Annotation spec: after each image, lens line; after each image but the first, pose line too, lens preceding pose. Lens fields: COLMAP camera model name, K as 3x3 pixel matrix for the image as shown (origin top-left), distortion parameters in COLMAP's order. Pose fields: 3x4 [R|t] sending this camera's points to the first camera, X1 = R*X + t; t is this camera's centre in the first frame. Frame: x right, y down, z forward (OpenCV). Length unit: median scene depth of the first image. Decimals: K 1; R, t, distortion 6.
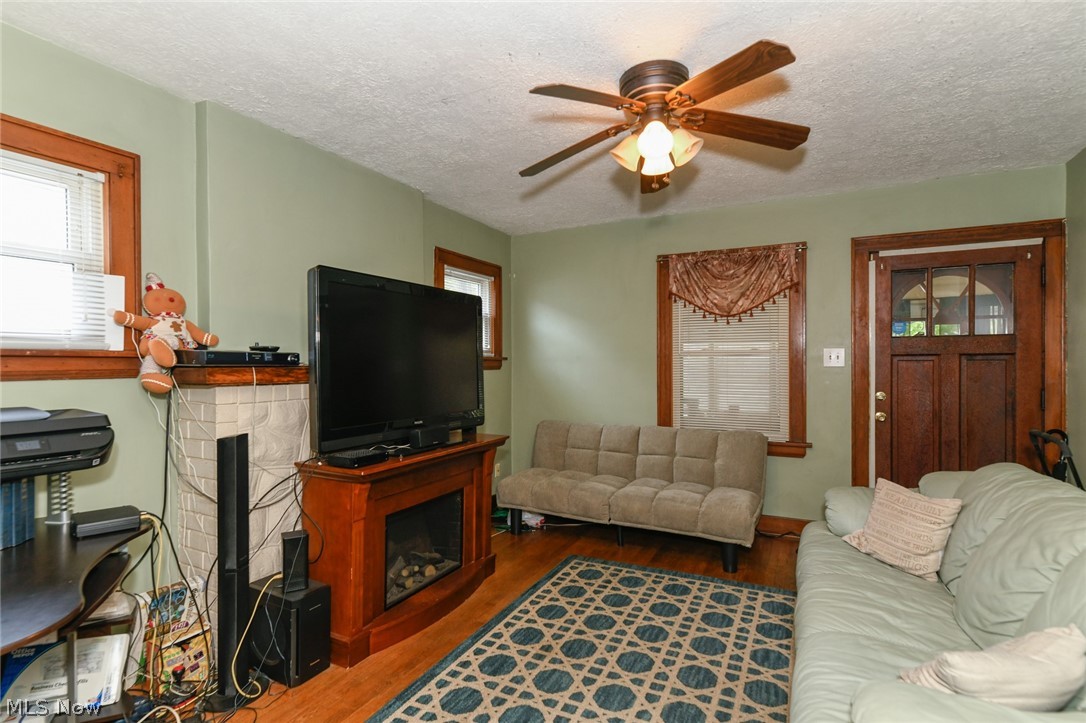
lens RADIAL K [[501.5, 0, 543.5], [0, 501.5, 361.7], [0, 0, 1]] dist [0.002466, 0.000048]
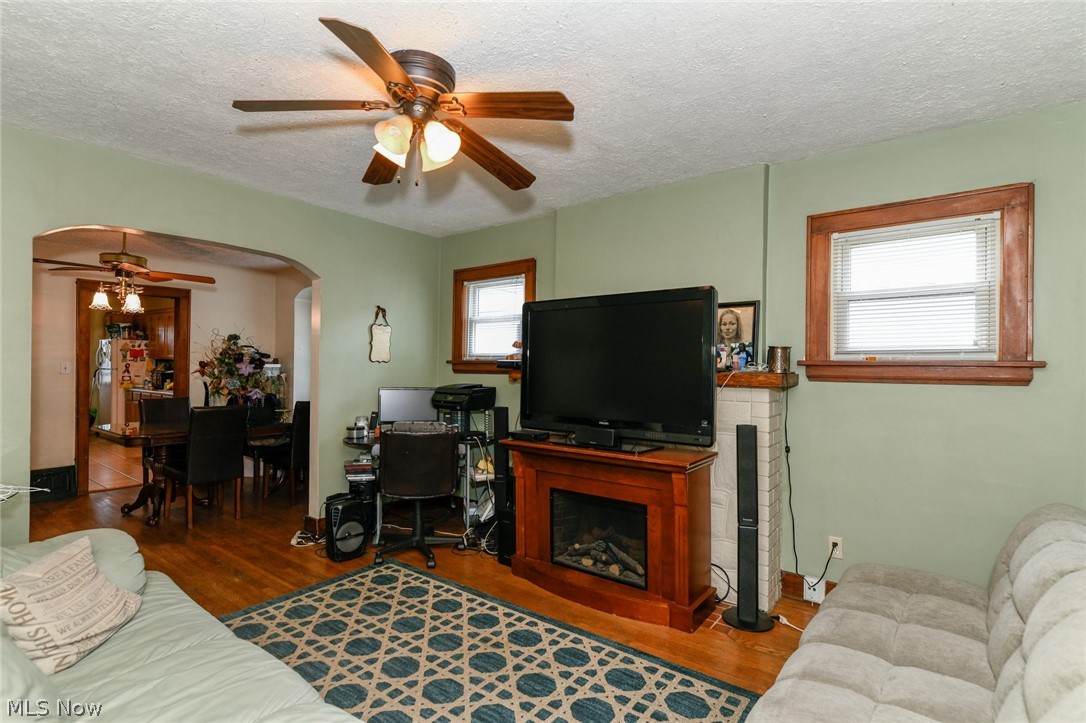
lens RADIAL K [[501.5, 0, 543.0], [0, 501.5, 363.2], [0, 0, 1]] dist [0.002466, 0.000048]
pose [[-0.135774, -0.006478, -0.990719, 0.966316], [-0.008020, 0.999953, -0.005440, -0.000826], [0.990707, 0.007207, -0.135820, 1.169132]]
